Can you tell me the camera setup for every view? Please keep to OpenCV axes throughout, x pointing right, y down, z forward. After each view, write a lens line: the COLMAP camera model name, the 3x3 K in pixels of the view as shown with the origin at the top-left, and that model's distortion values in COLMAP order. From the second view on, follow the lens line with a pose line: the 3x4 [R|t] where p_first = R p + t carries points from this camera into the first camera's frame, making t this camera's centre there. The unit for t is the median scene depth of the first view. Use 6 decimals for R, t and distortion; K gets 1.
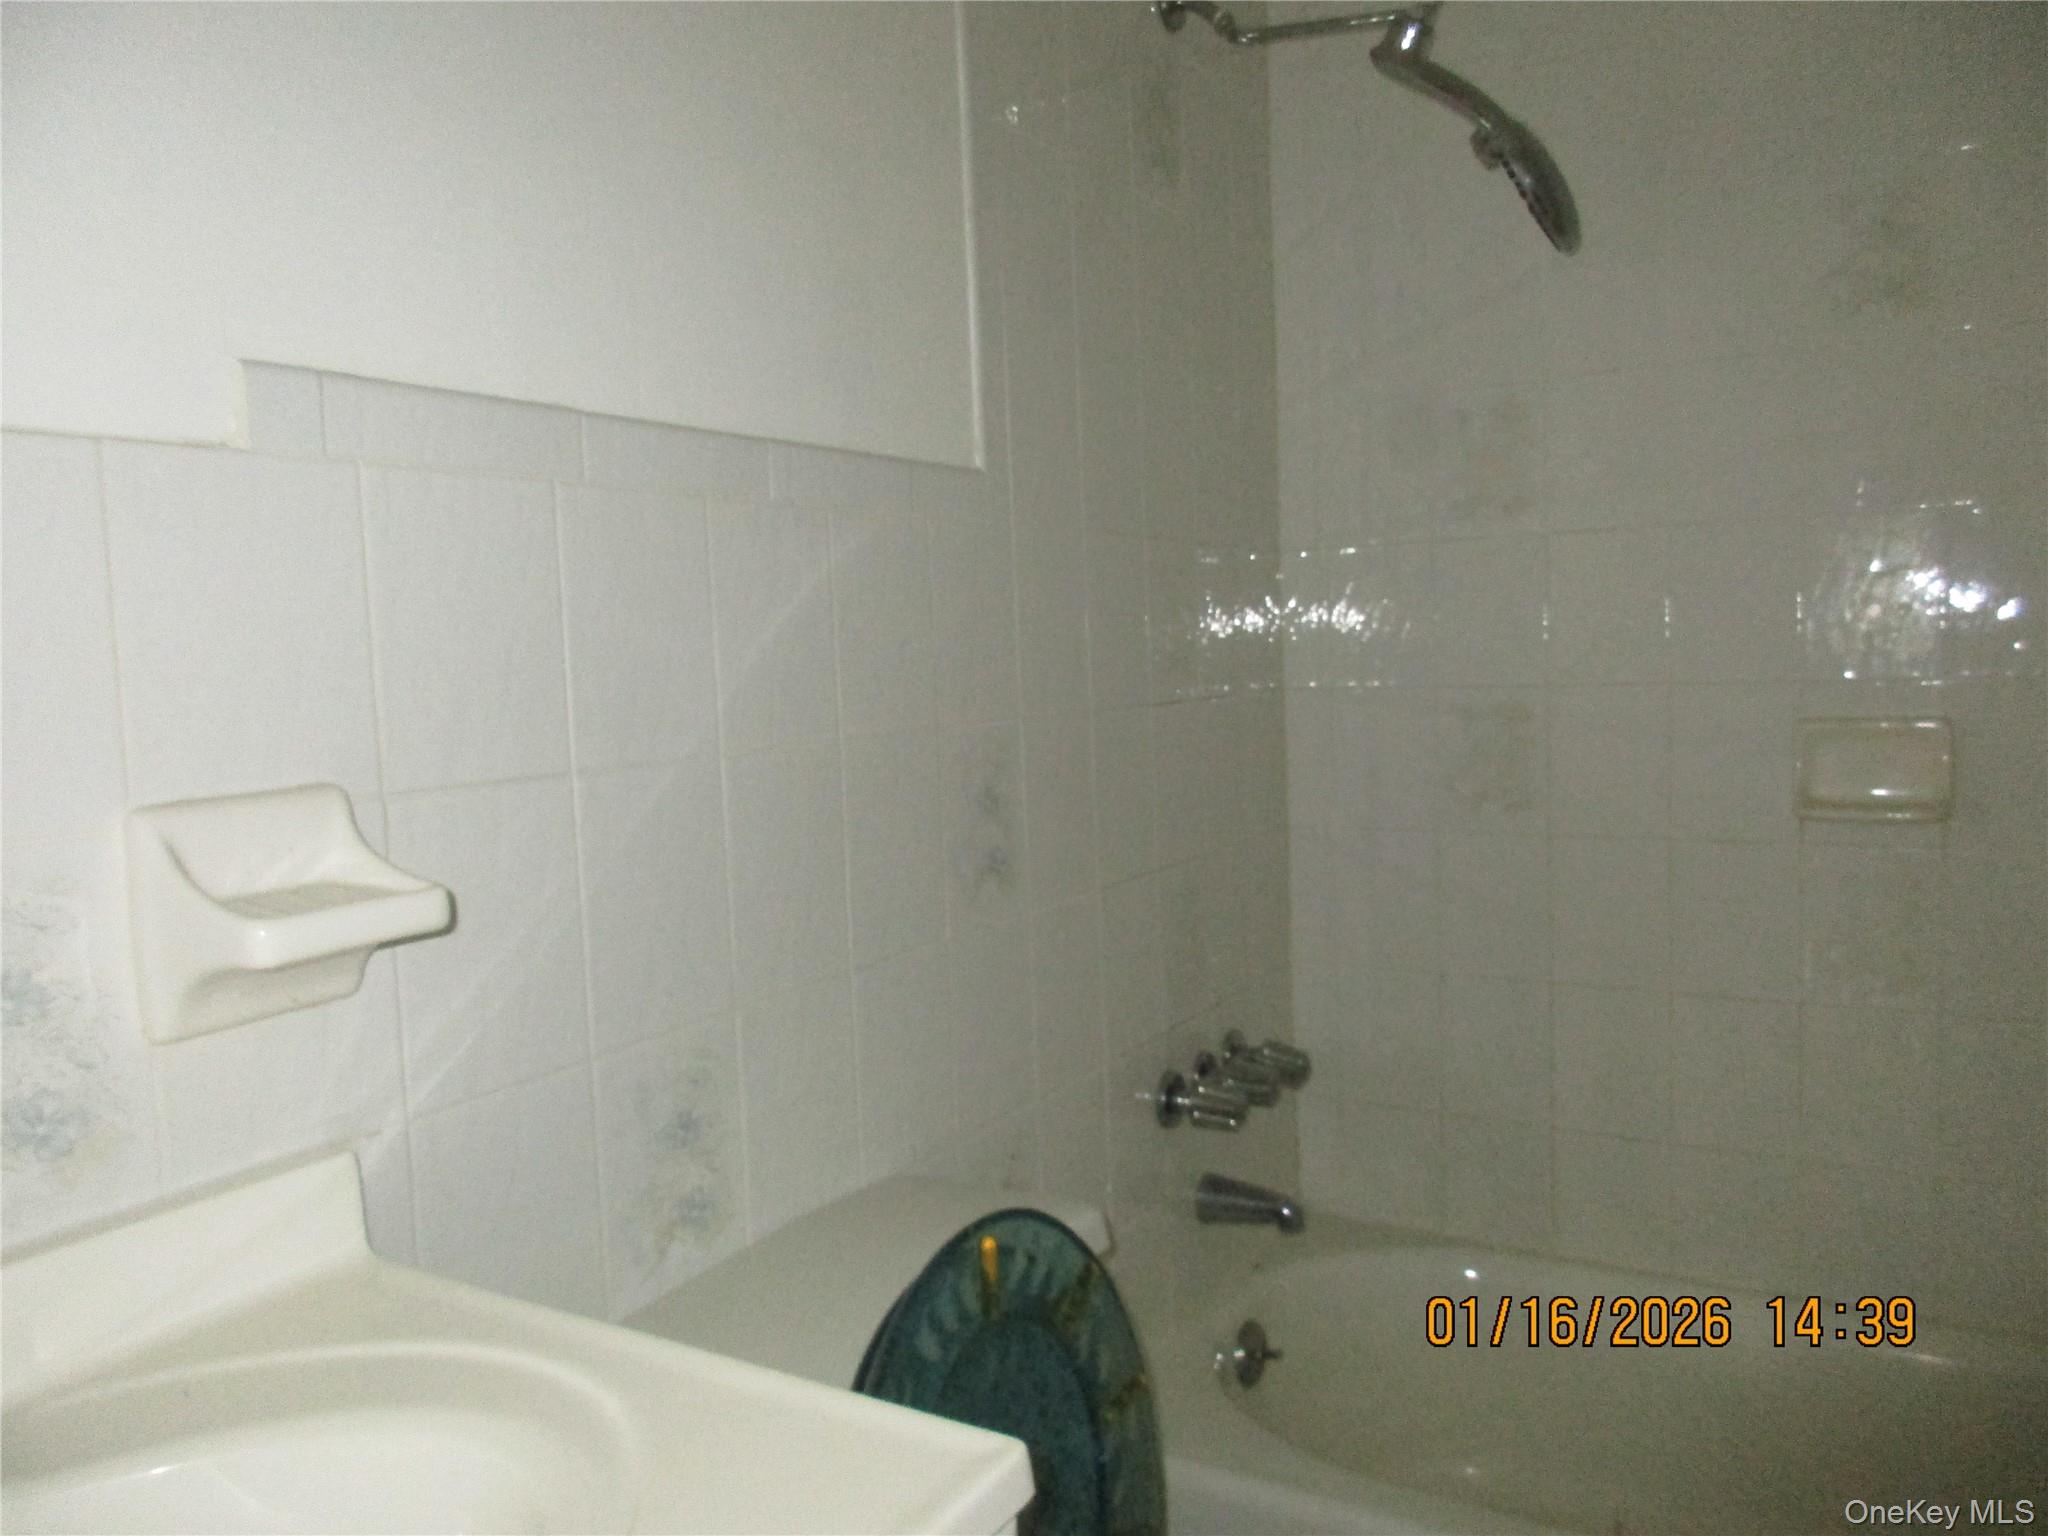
lens RADIAL K [[1476.7, 0, 1026.5], [0, 1476.7, 771.9], [0, 0, 1]] dist [-0.023967, 0.001775]
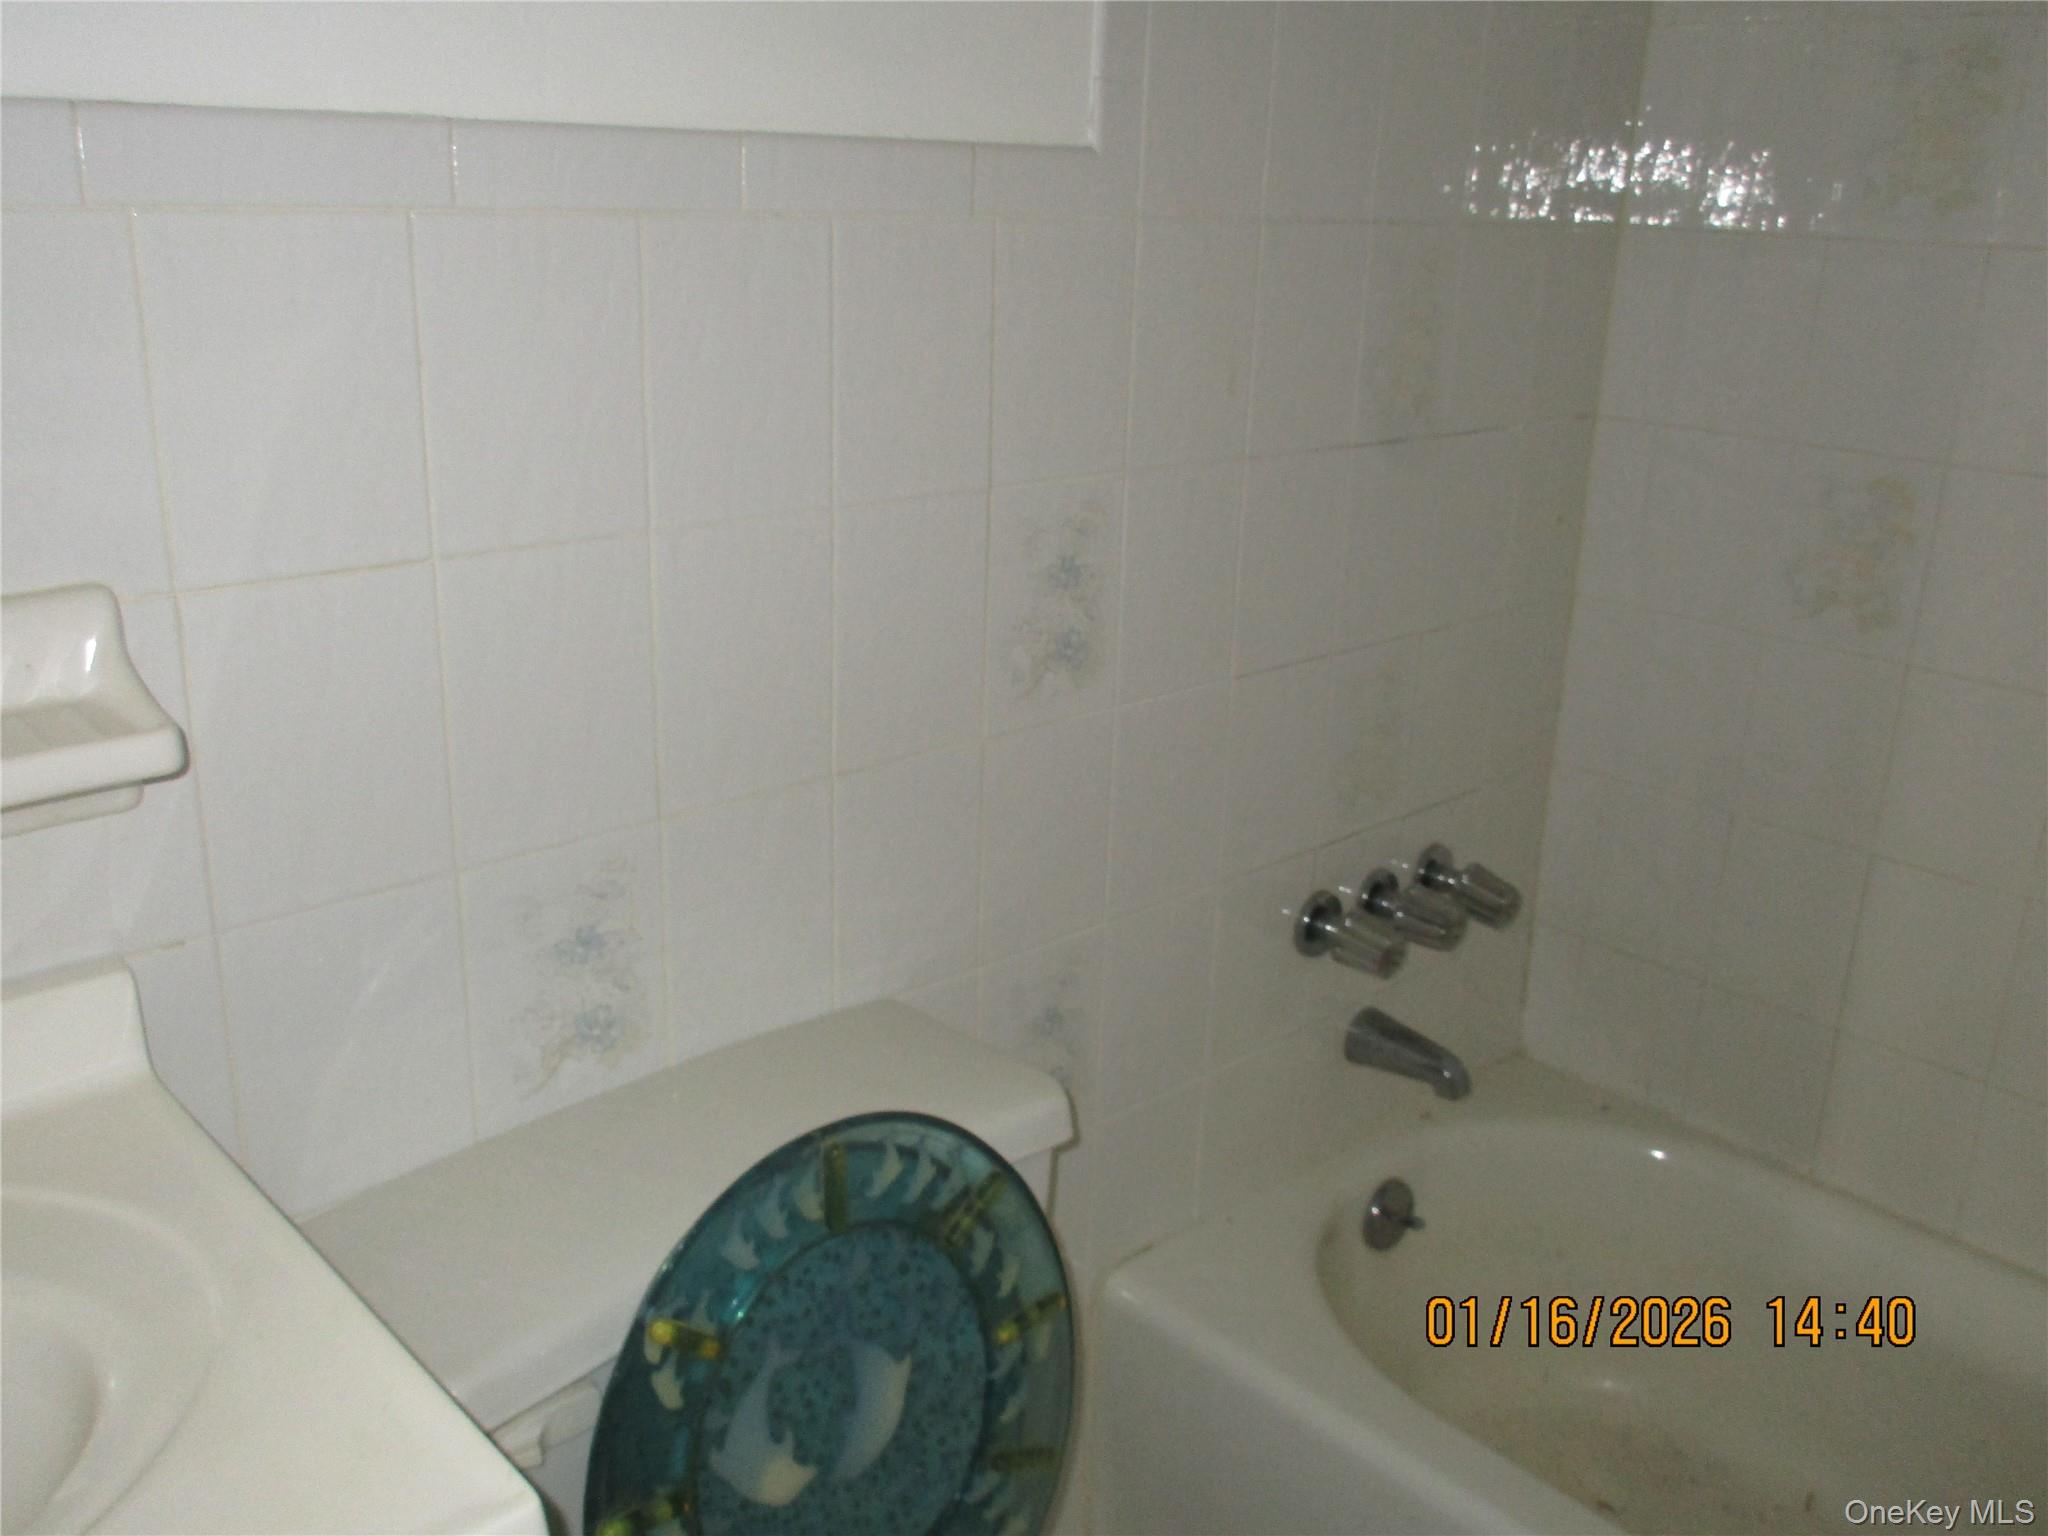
lens RADIAL K [[1738.7, 0, 1021.2], [0, 1738.7, 761.1], [0, 0, 1]] dist [0.002913, -0.014342]
pose [[0.959217, 0.149799, -0.239714, 0.239356], [-0.089377, 0.965255, 0.245551, -0.138884], [0.268169, -0.214111, 0.939277, 0.081773]]
